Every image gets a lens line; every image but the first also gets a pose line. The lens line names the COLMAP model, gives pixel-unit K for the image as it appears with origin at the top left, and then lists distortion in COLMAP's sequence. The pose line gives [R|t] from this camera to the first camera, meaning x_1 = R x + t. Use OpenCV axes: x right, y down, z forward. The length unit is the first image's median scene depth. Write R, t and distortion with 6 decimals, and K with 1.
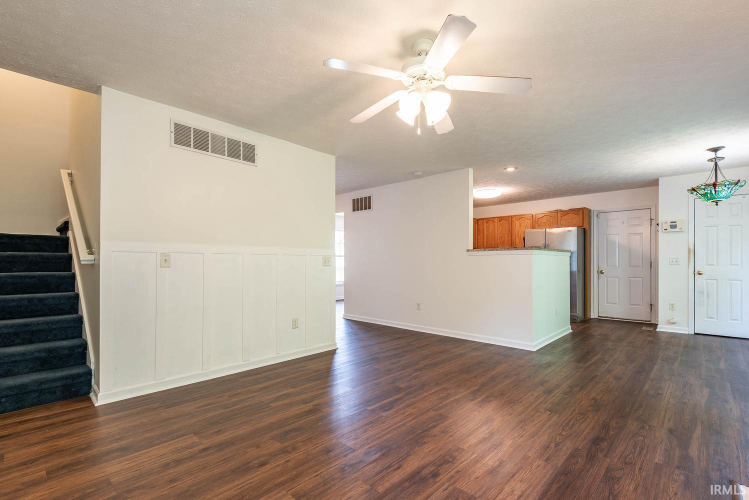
lens RADIAL K [[350.5, 0, 392.6], [0, 350.5, 262.9], [0, 0, 1]] dist [0.011201, -0.003769]
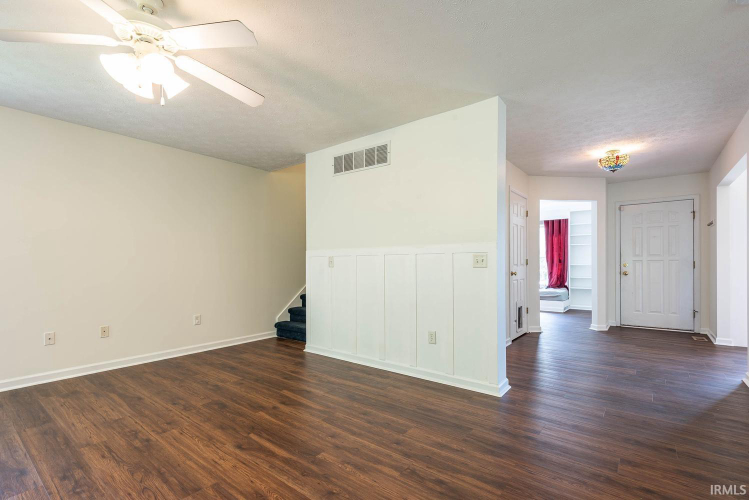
lens RADIAL K [[350.5, 0, 377.9], [0, 350.5, 260.9], [0, 0, 1]] dist [0.011201, -0.003769]
pose [[0.041237, -0.003211, -0.999144, 0.341114], [0.008157, 0.999963, -0.002877, -0.002563], [0.999116, -0.008031, 0.041262, 0.541004]]
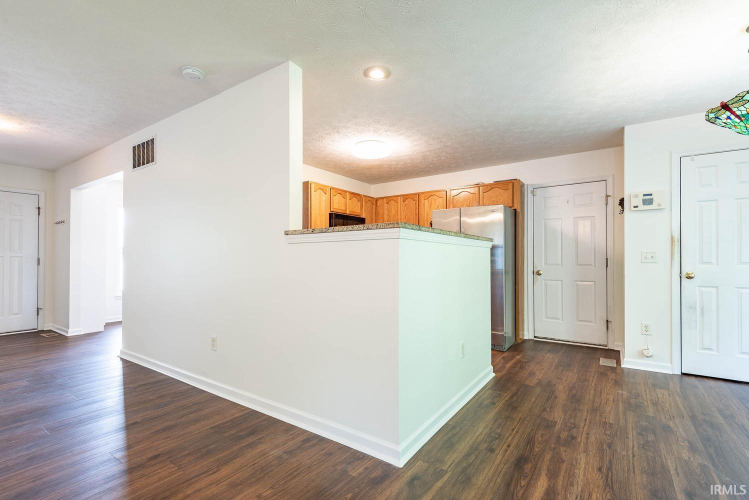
lens RADIAL K [[350.5, 0, 377.7], [0, 350.5, 254.7], [0, 0, 1]] dist [0.011201, -0.003769]
pose [[0.992895, 0.004912, 0.118896, 0.251645], [-0.003285, 0.999898, -0.013870, 0.001552], [-0.118952, 0.013381, 0.992810, 0.447097]]
